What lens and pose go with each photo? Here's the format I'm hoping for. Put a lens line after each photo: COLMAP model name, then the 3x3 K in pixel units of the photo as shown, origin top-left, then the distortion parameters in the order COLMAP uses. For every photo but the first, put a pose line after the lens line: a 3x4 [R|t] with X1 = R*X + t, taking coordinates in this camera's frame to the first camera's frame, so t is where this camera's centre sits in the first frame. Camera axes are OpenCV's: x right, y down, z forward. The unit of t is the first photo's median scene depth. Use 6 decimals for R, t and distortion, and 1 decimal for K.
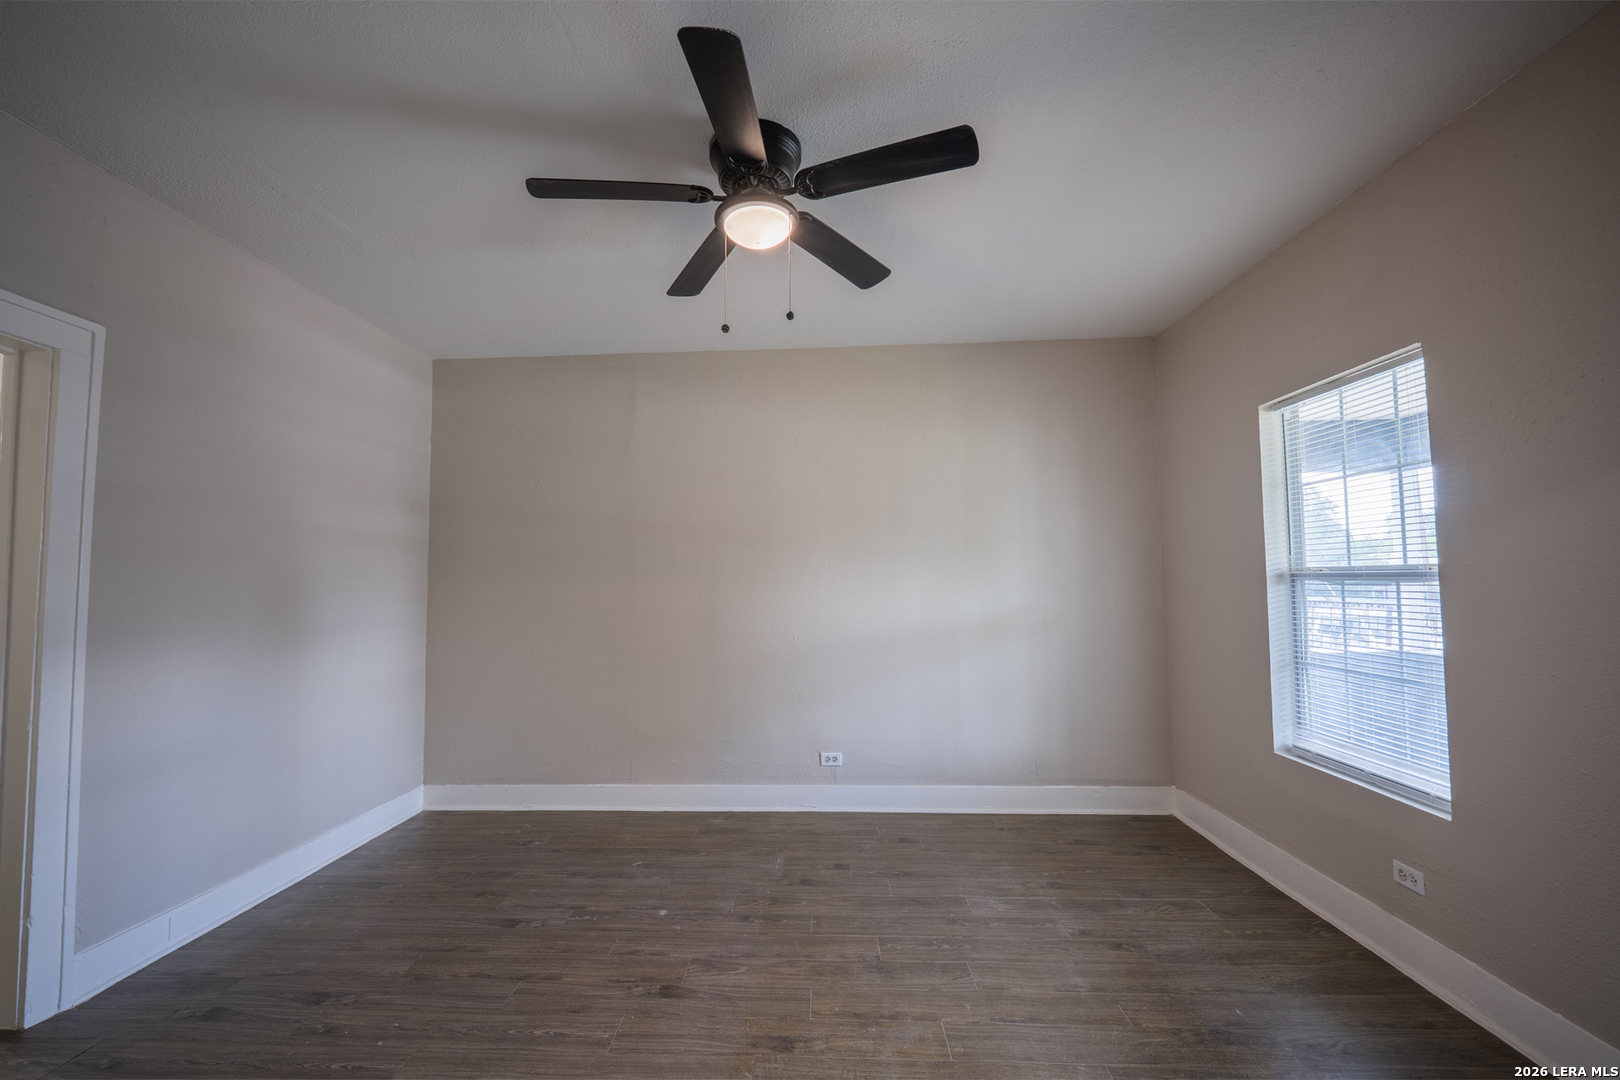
lens RADIAL K [[655.9, 0, 797.6], [0, 655.9, 542.2], [0, 0, 1]] dist [0.010864, -0.005506]
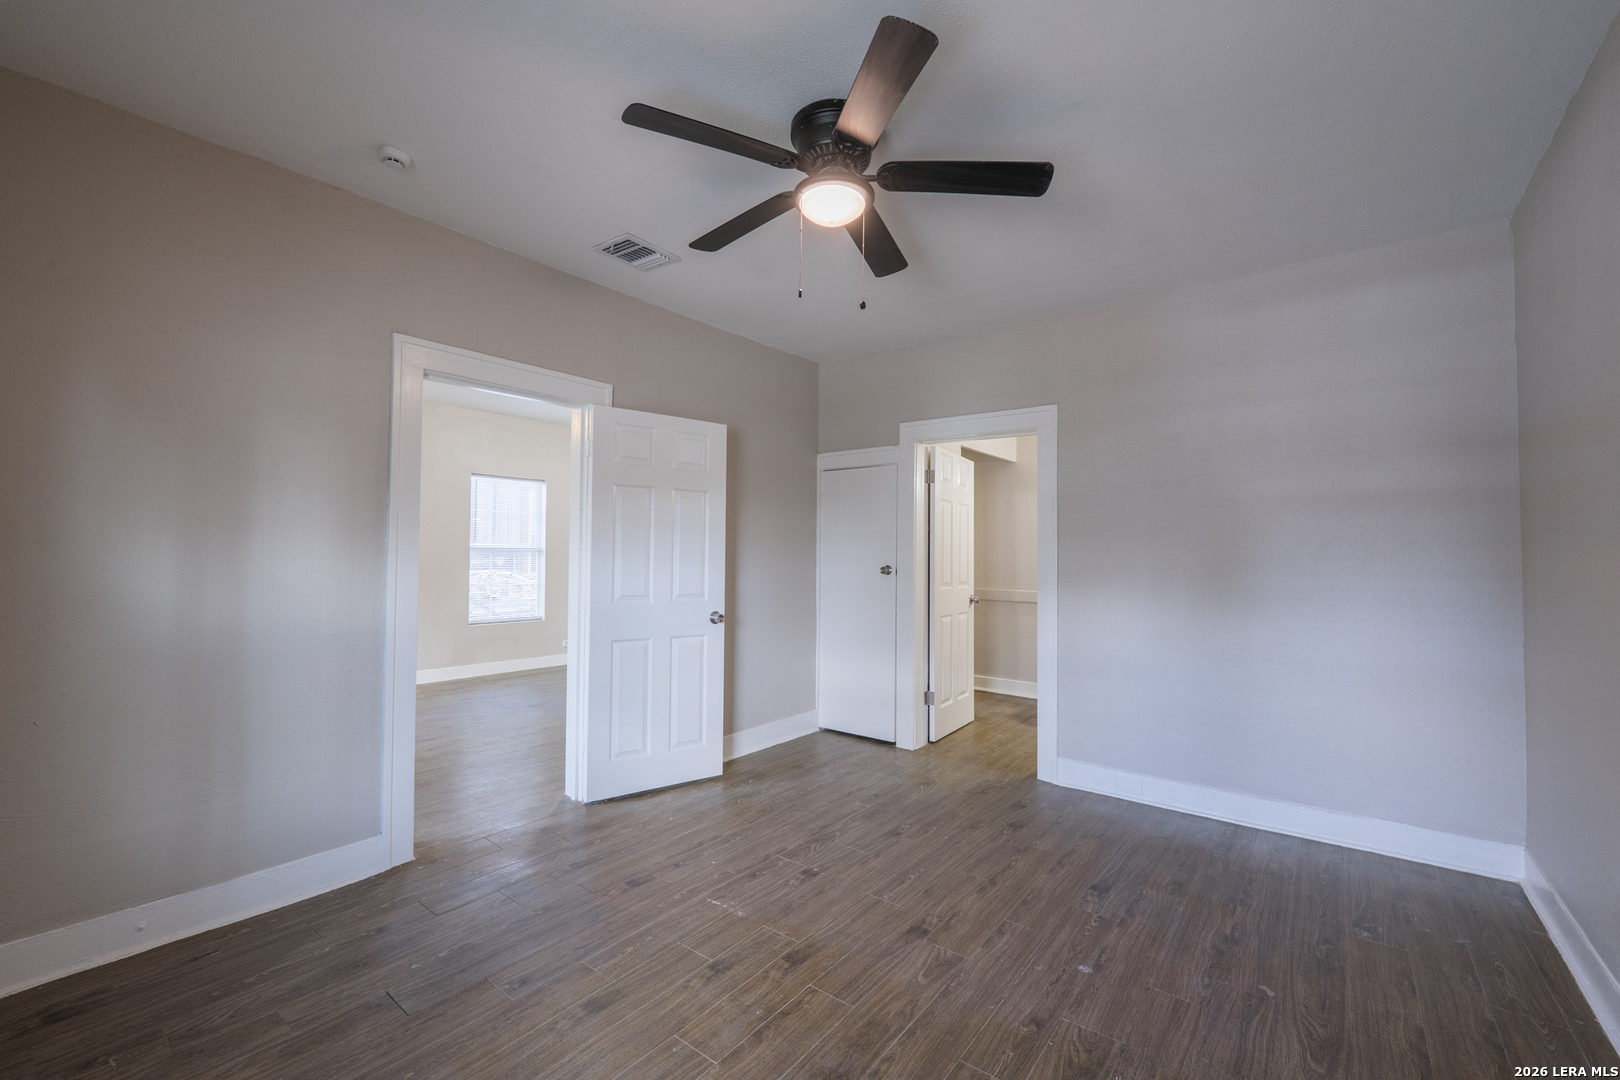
lens RADIAL K [[655.9, 0, 797.6], [0, 655.9, 542.2], [0, 0, 1]] dist [0.010864, -0.005506]
pose [[-0.585725, -0.015836, -0.810355, 0.600401], [0.049976, 0.997201, -0.055610, 0.075922], [0.808968, -0.073070, -0.583294, 1.140843]]
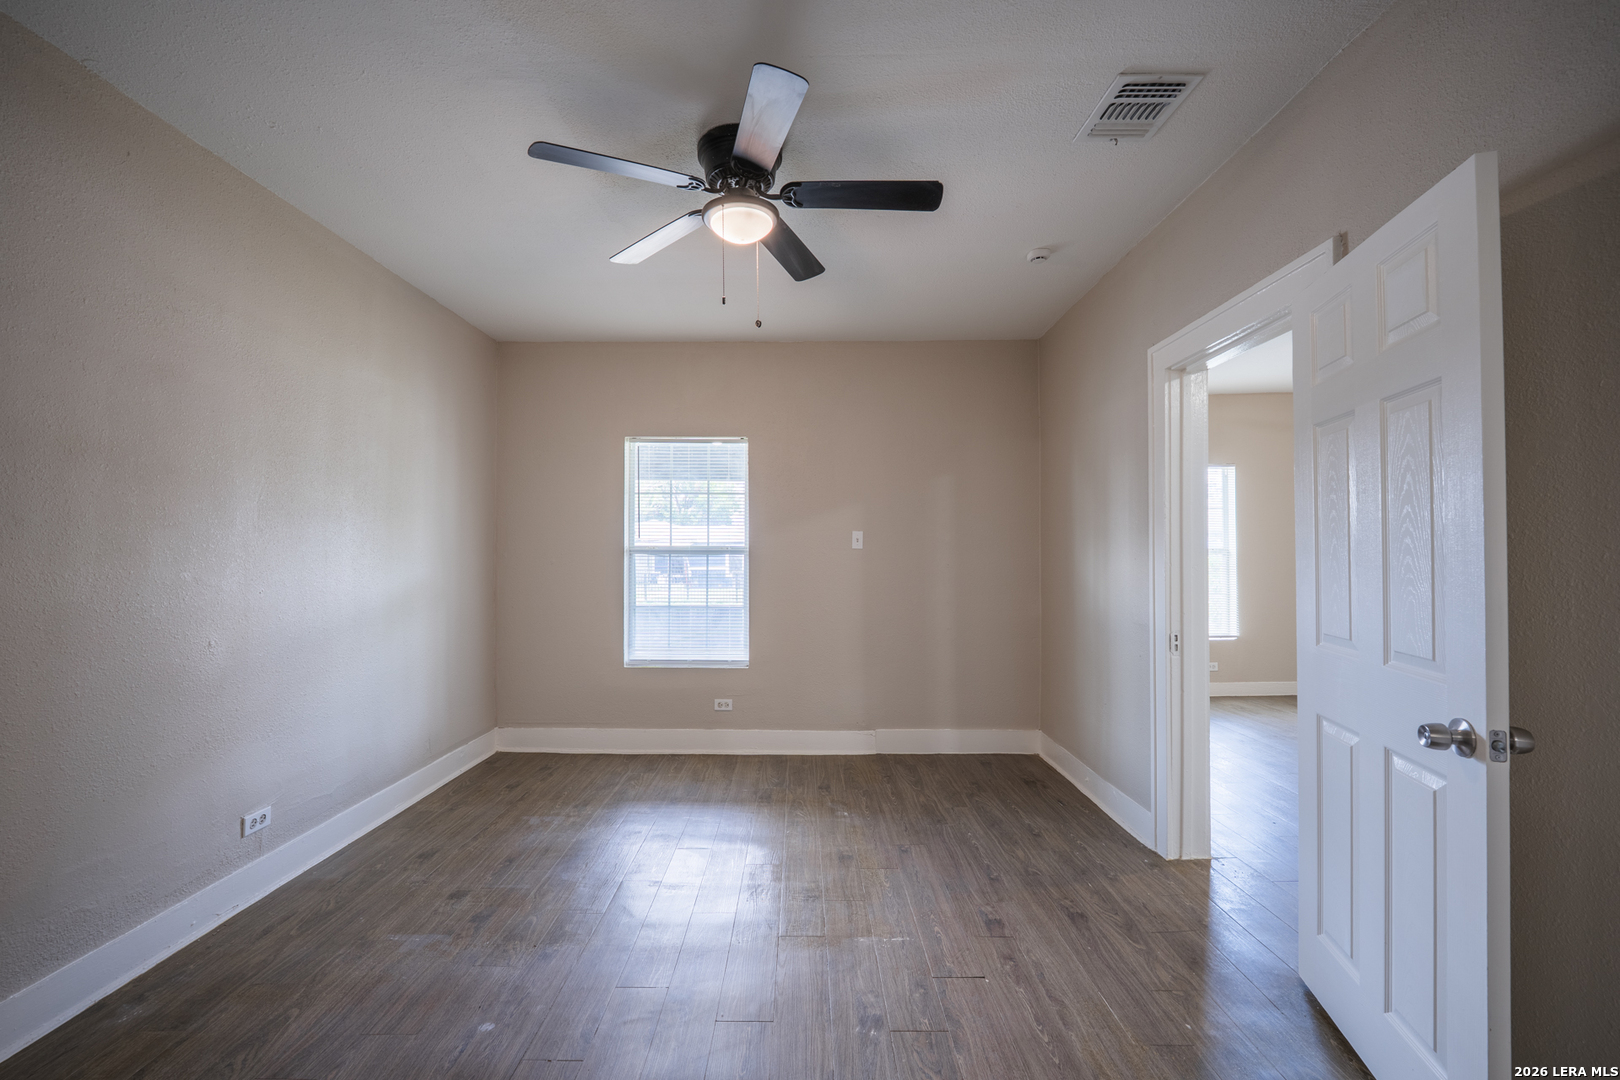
lens RADIAL K [[681.9, 0, 785.7], [0, 681.9, 547.0], [0, 0, 1]] dist [0.001689, -0.000029]
pose [[-0.022026, 0.023273, 0.999486, -0.871005], [-0.061648, 0.997795, -0.024592, 0.060333], [-0.997855, -0.062158, -0.020542, 0.689068]]
